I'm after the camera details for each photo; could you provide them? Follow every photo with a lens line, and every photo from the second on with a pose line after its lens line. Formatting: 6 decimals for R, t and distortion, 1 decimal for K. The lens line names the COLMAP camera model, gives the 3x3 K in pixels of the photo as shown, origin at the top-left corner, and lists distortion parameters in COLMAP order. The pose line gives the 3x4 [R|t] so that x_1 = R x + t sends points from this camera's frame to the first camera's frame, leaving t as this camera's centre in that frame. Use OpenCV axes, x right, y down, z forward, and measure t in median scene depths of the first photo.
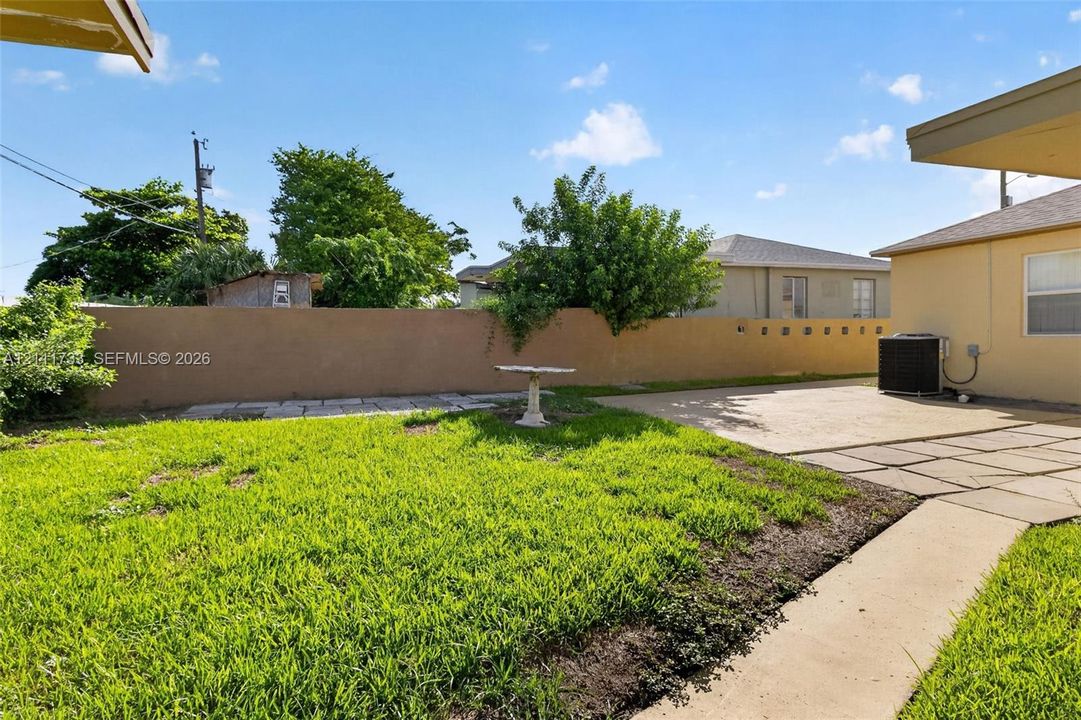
lens RADIAL K [[484.5, 0, 540.3], [0, 484.5, 349.4], [0, 0, 1]] dist [-0.002281, -0.000272]
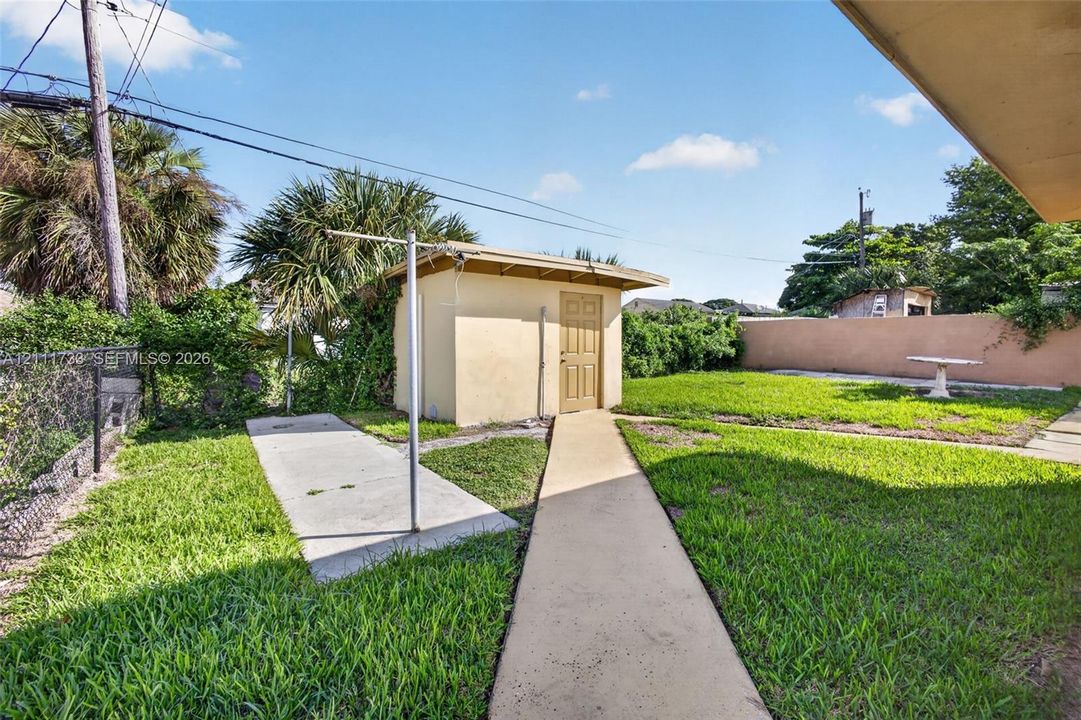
lens RADIAL K [[484.5, 0, 540.3], [0, 484.5, 349.4], [0, 0, 1]] dist [-0.002281, -0.000272]
pose [[0.222200, 0.051429, -0.973644, 0.457809], [-0.047416, 0.997996, 0.041894, 0.001429], [0.973847, 0.036857, 0.224193, -0.192180]]
